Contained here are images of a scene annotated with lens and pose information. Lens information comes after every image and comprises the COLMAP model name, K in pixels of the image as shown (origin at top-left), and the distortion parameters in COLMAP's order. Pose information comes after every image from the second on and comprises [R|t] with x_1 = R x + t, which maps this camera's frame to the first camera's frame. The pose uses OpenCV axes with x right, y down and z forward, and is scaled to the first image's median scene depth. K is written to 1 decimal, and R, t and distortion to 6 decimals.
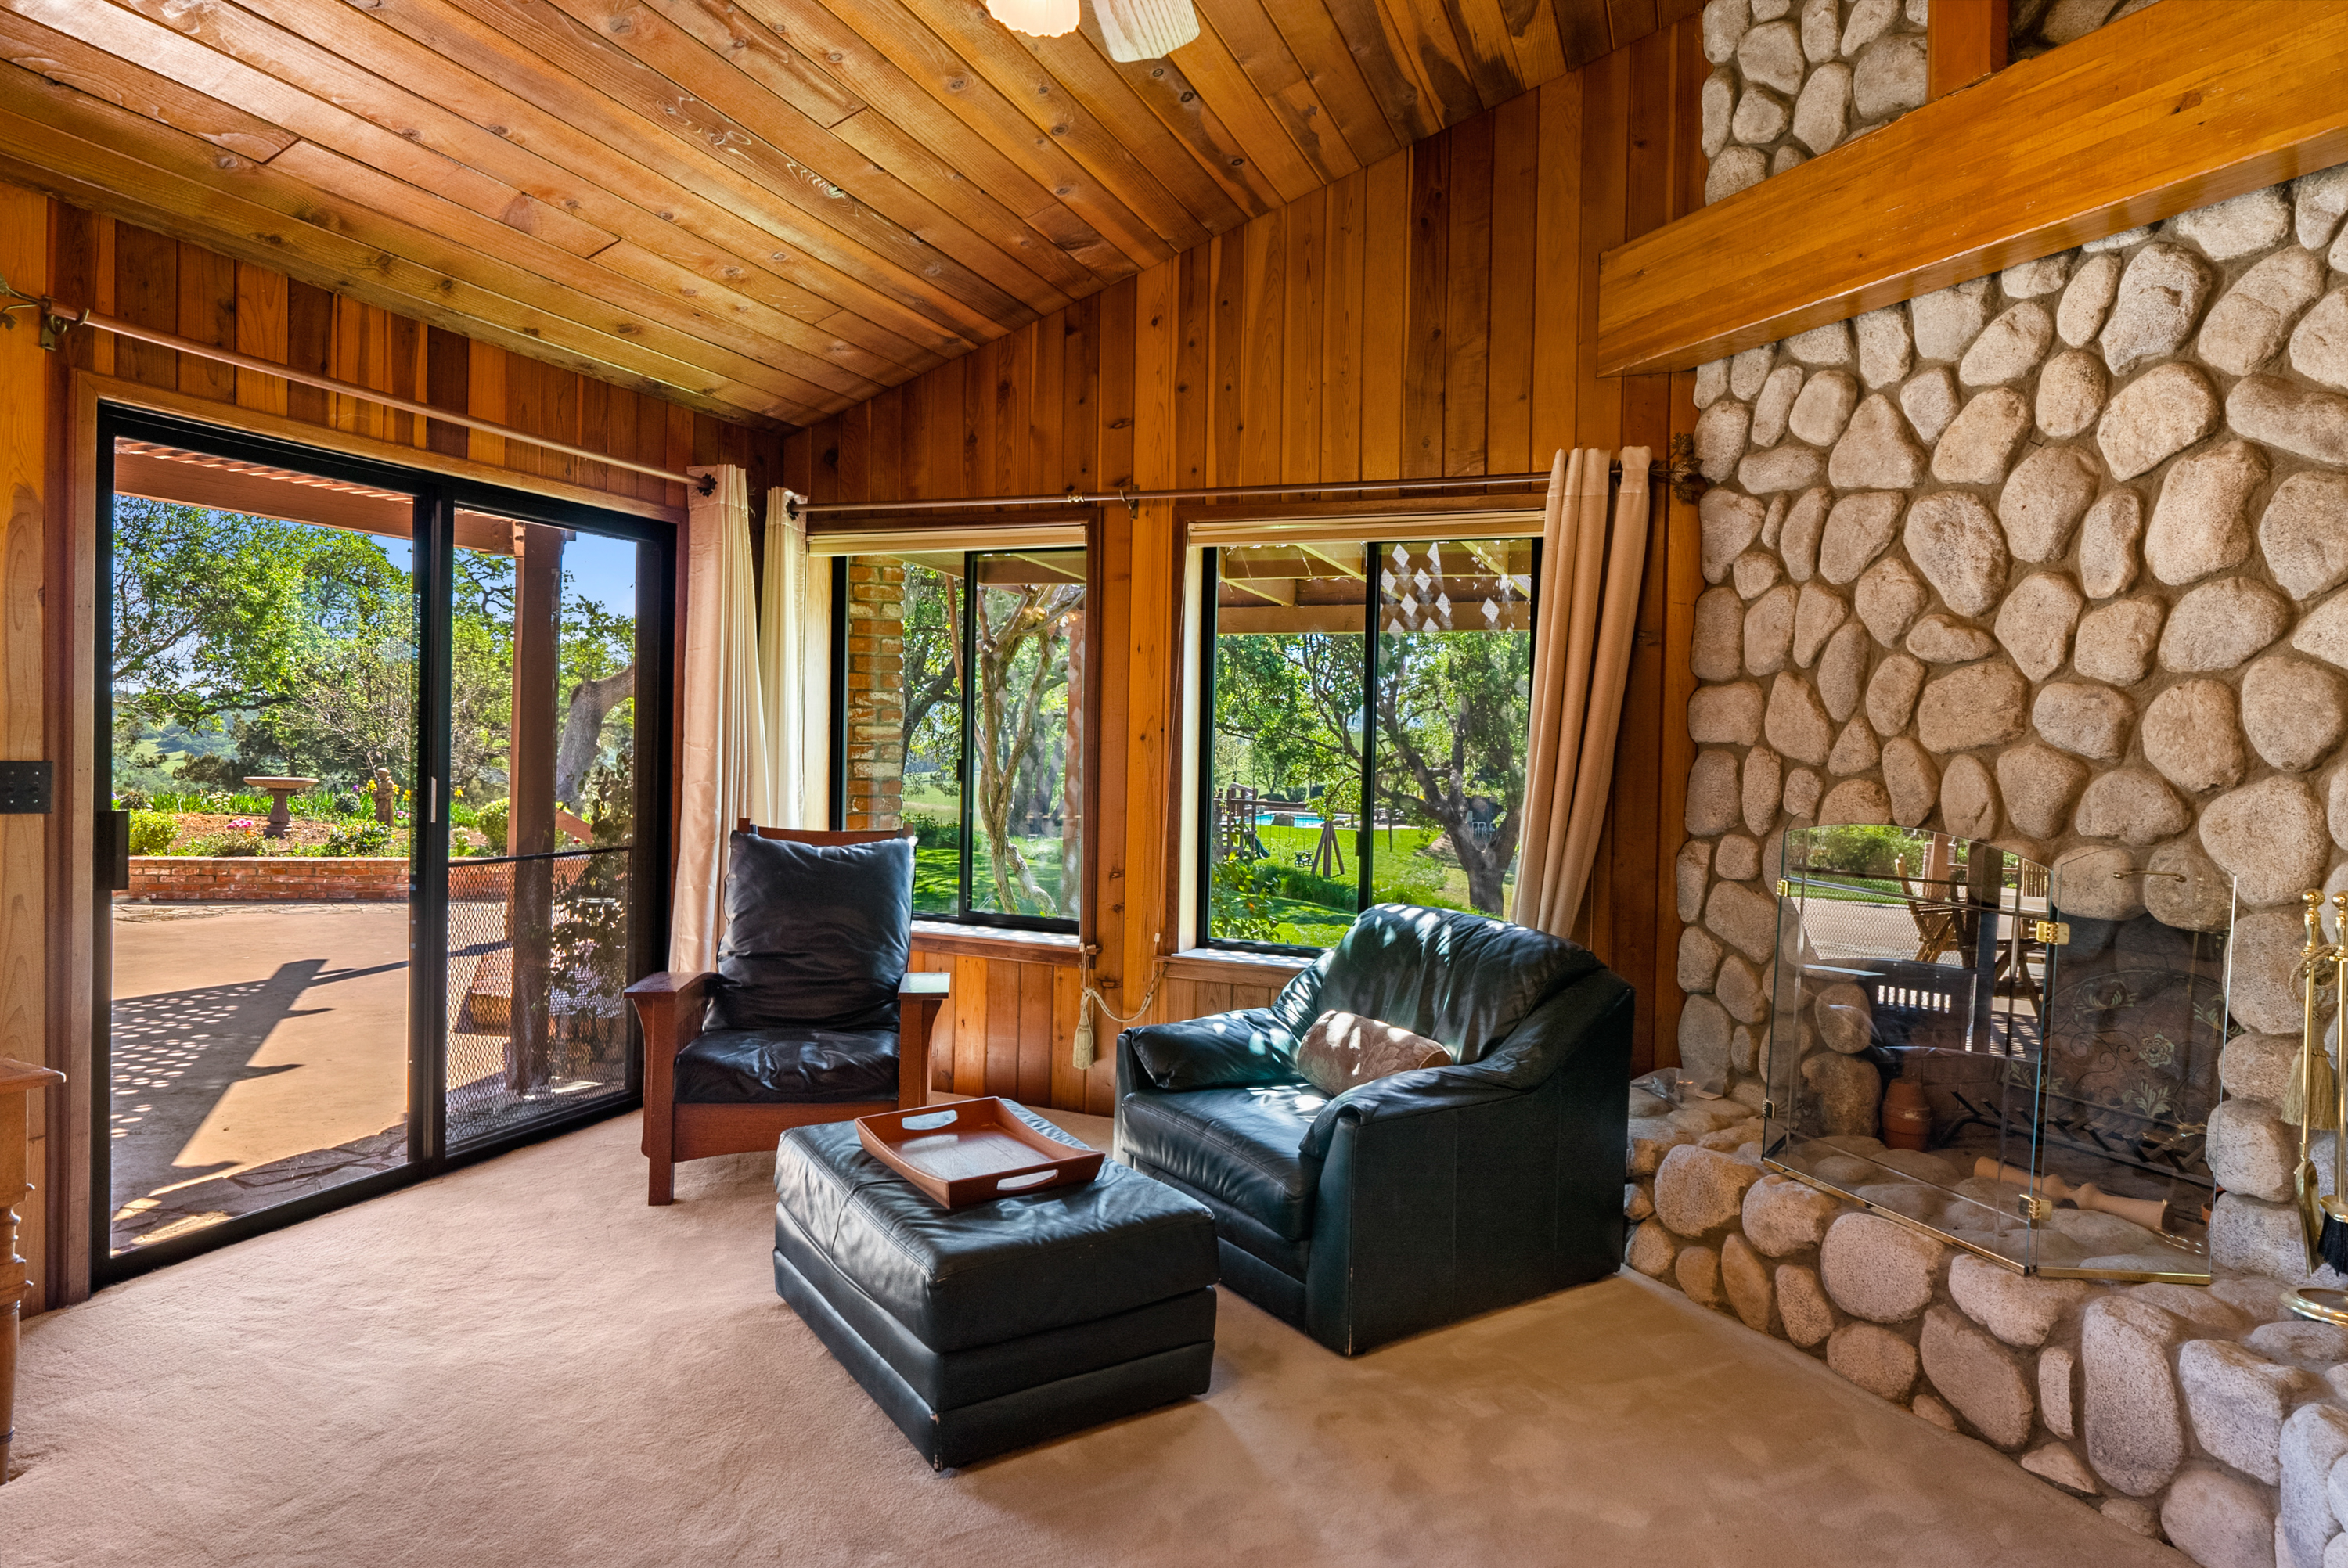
lens RADIAL K [[1325.2, 0, 1174.0], [0, 1325.2, 784.0], [0, 0, 1]] dist [-0.001773, 0.000143]
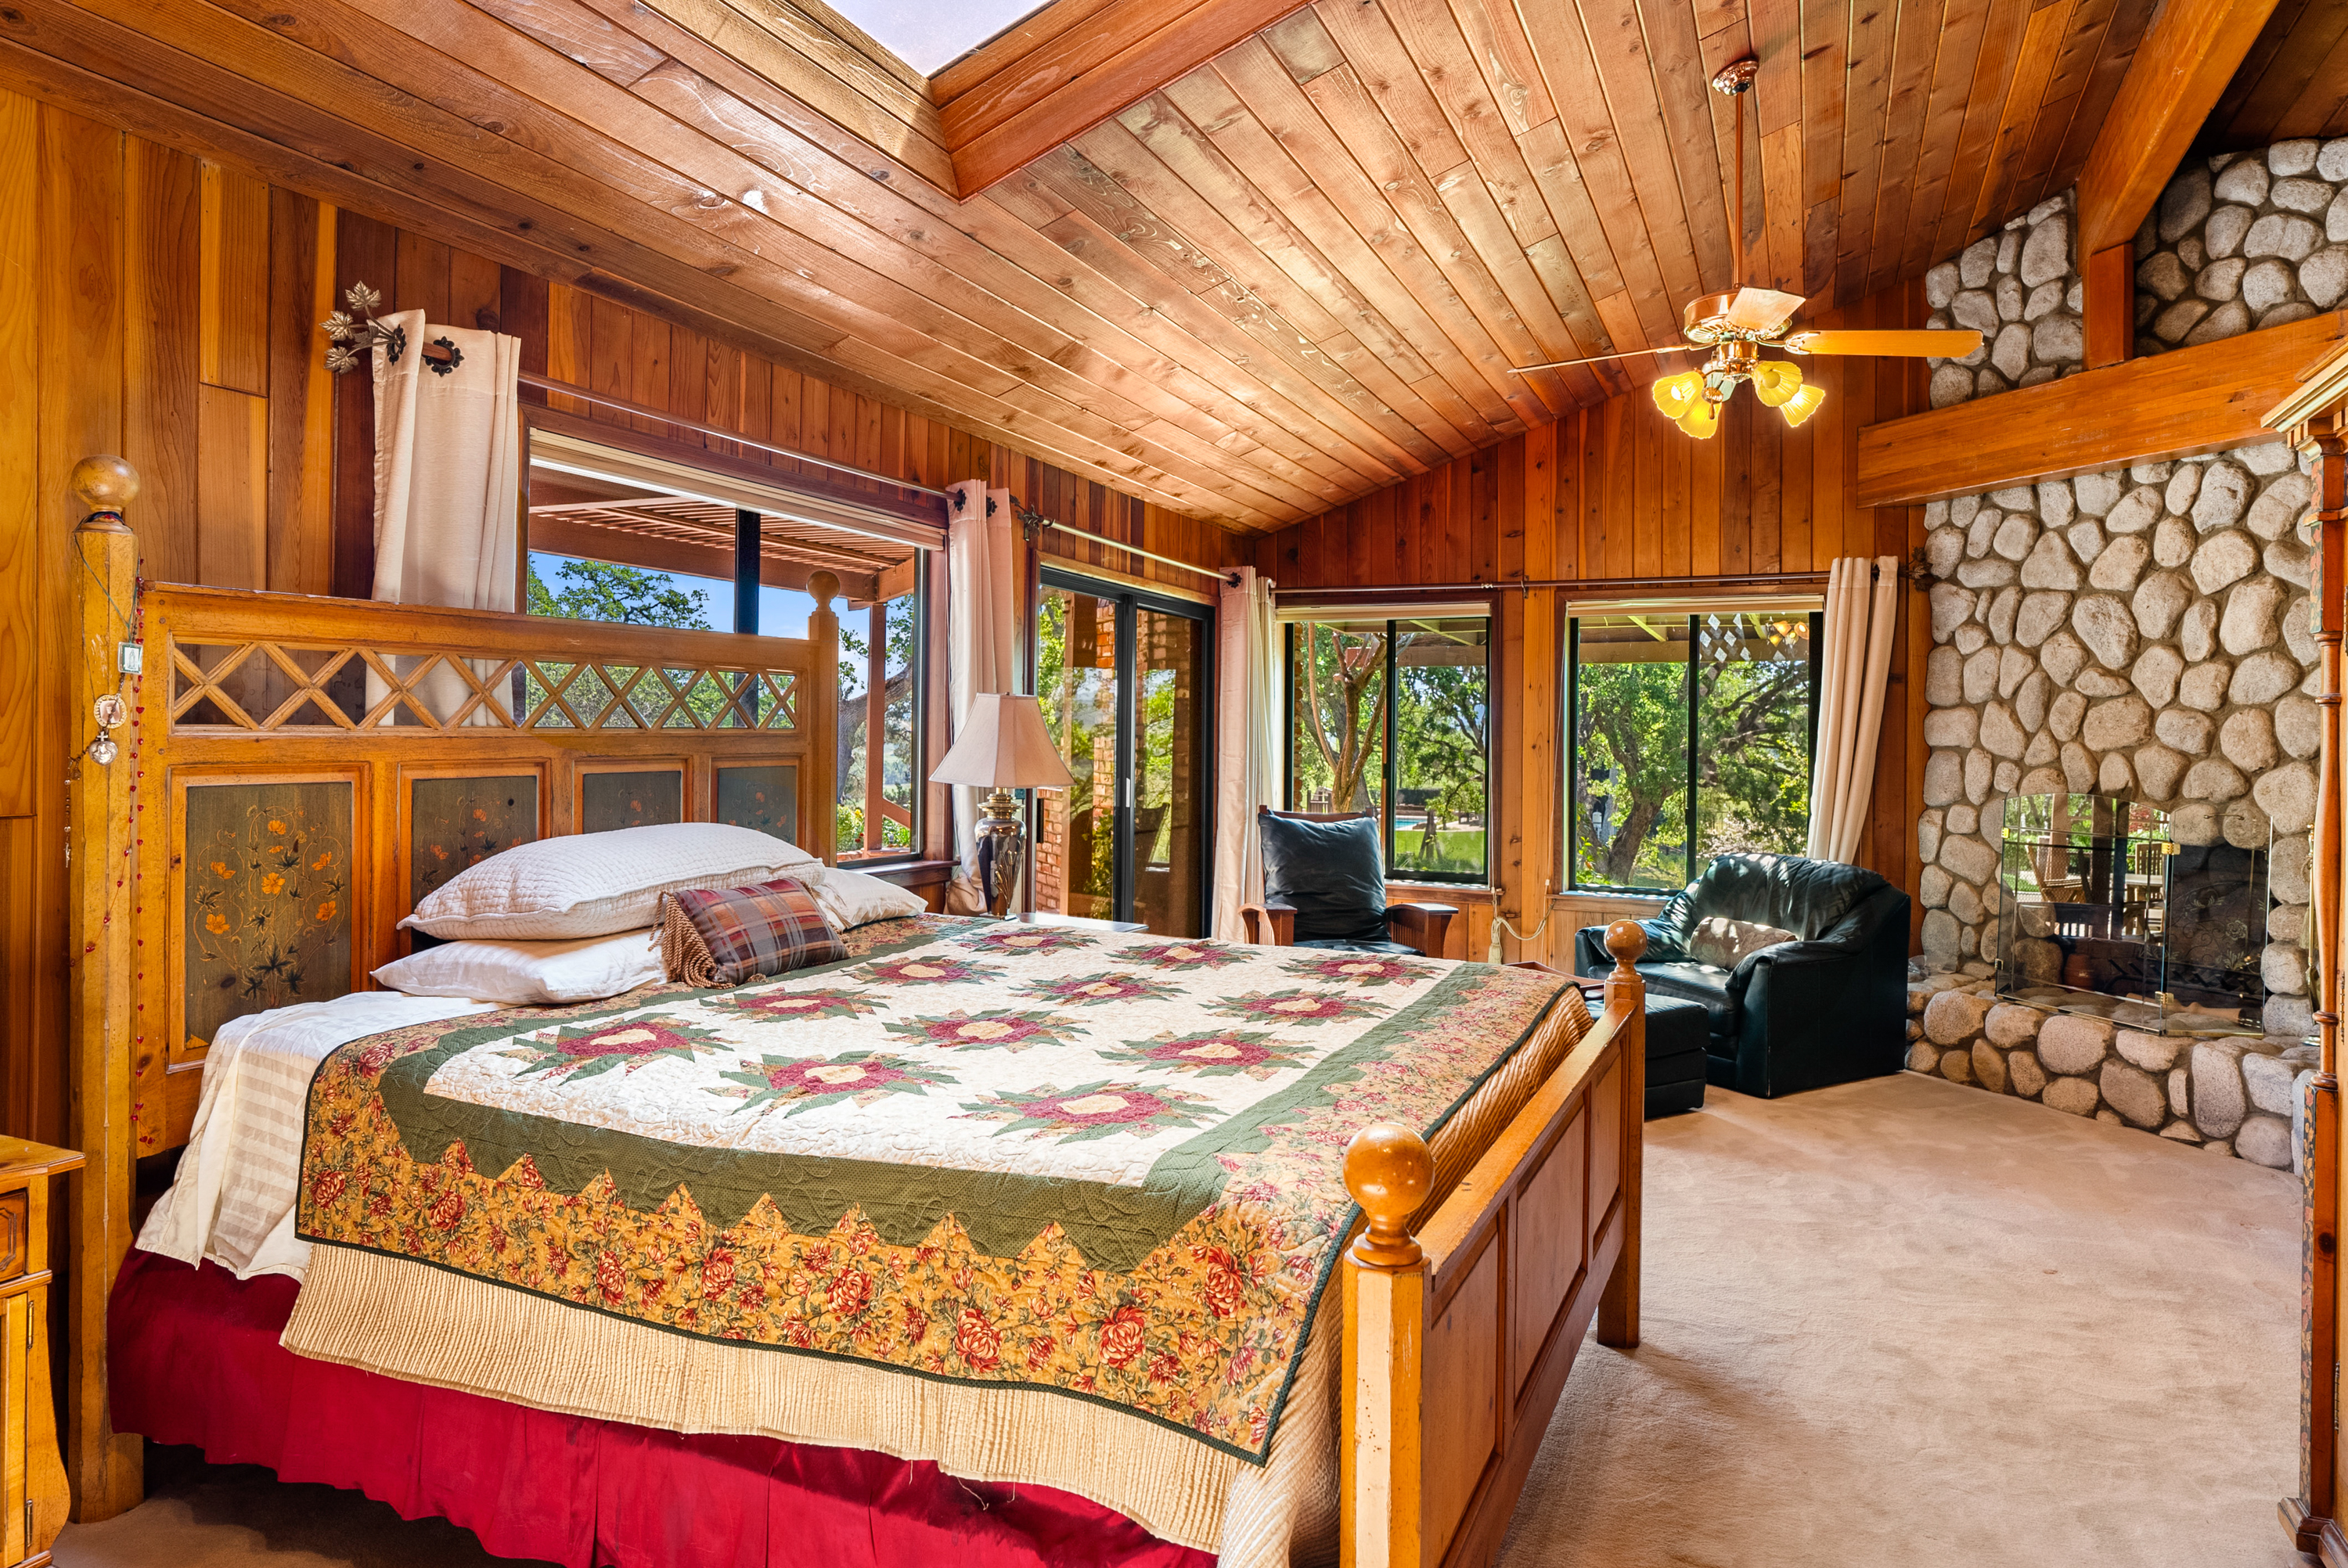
lens RADIAL K [[1385.5, 0, 1175.6], [0, 1385.5, 772.8], [0, 0, 1]] dist [-0.002363, 0.002275]
pose [[0.999452, -0.011943, -0.030887, -0.510550], [0.011557, 0.999853, -0.012632, 0.011783], [0.031033, 0.012268, 0.999443, -0.750294]]
